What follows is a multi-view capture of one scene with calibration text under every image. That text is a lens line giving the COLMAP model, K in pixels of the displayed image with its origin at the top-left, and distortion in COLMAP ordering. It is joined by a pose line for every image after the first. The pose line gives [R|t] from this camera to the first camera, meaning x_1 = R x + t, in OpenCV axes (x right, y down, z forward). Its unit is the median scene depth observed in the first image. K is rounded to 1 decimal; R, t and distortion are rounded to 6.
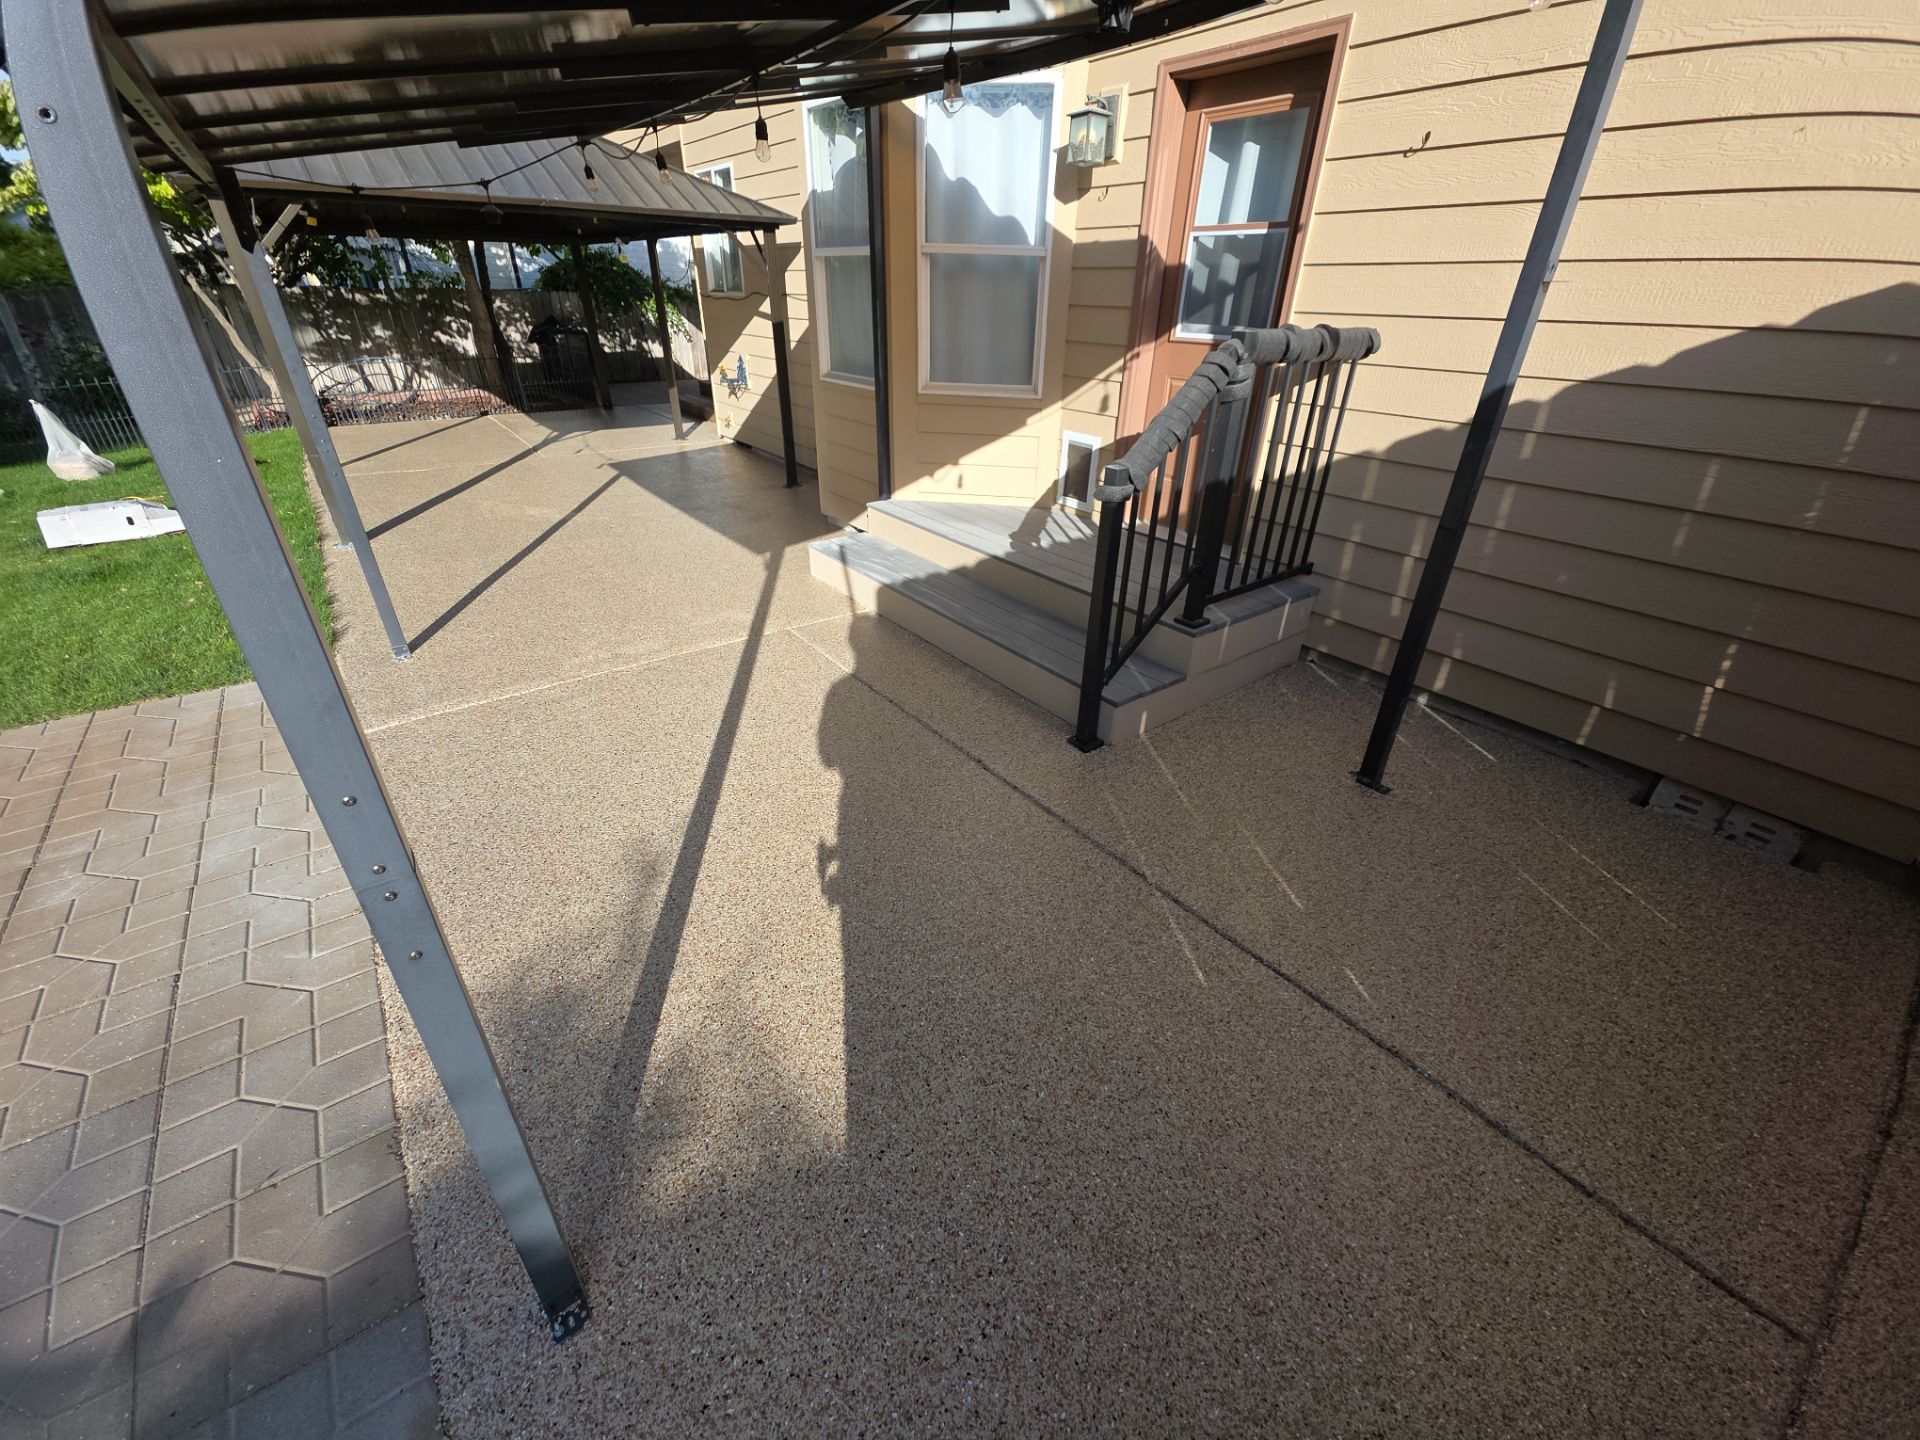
lens RADIAL K [[765.1, 0, 957.2], [0, 765.1, 720.1], [0, 0, 1]] dist [0.004682, -0.000280]
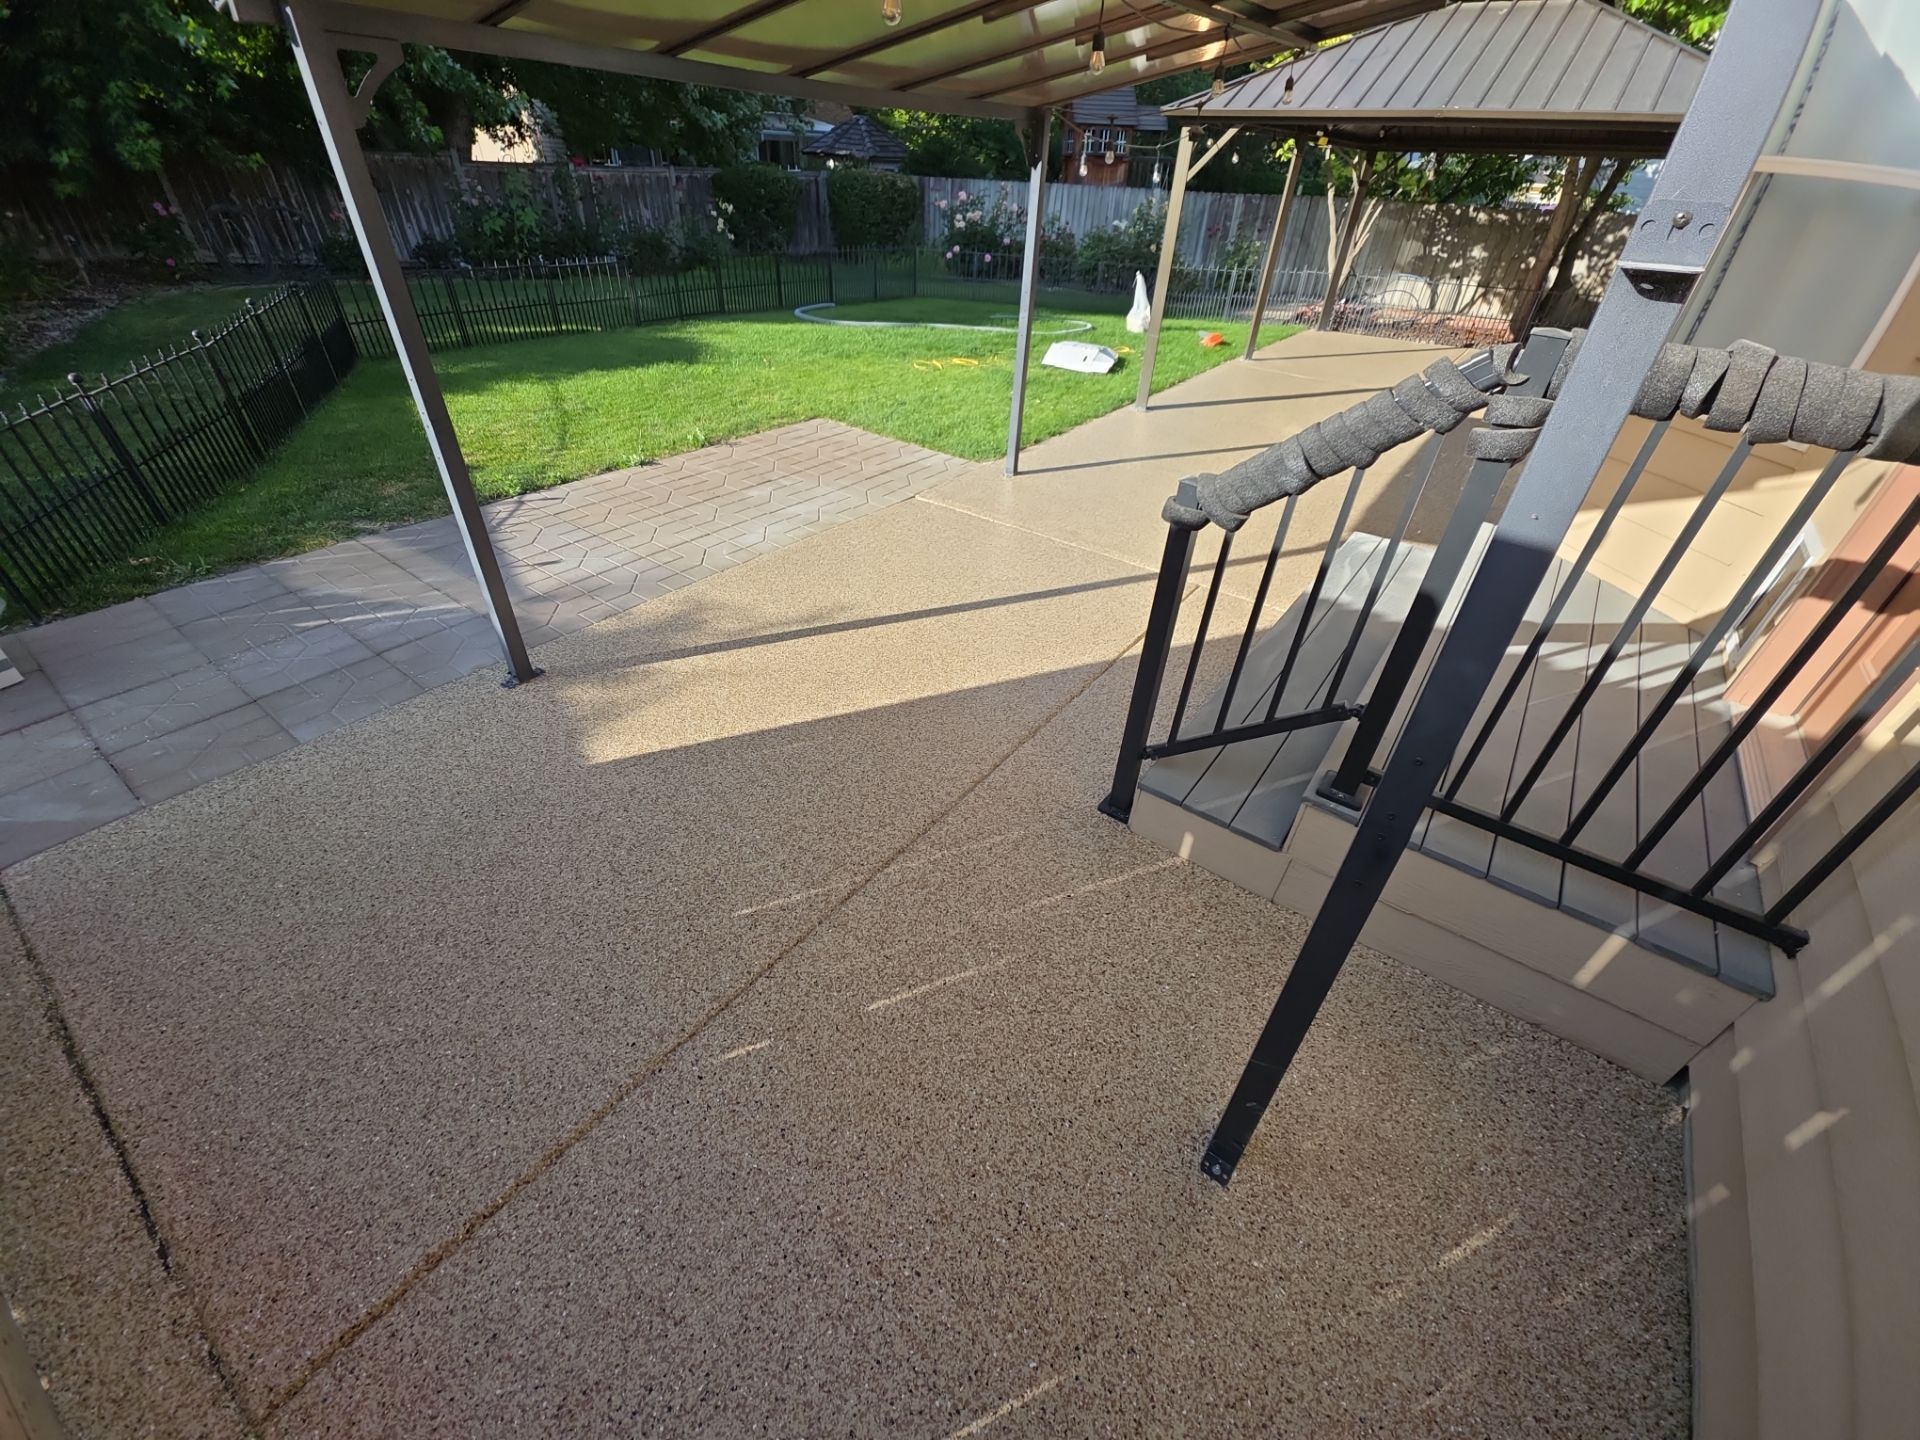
lens RADIAL K [[765.1, 0, 956.9], [0, 765.1, 719.1], [0, 0, 1]] dist [0.004682, -0.000280]
pose [[0.275322, 0.560826, -0.780815, 0.692694], [-0.501559, 0.776701, 0.381017, -0.262795], [0.820144, 0.286723, 0.495130, 0.429345]]
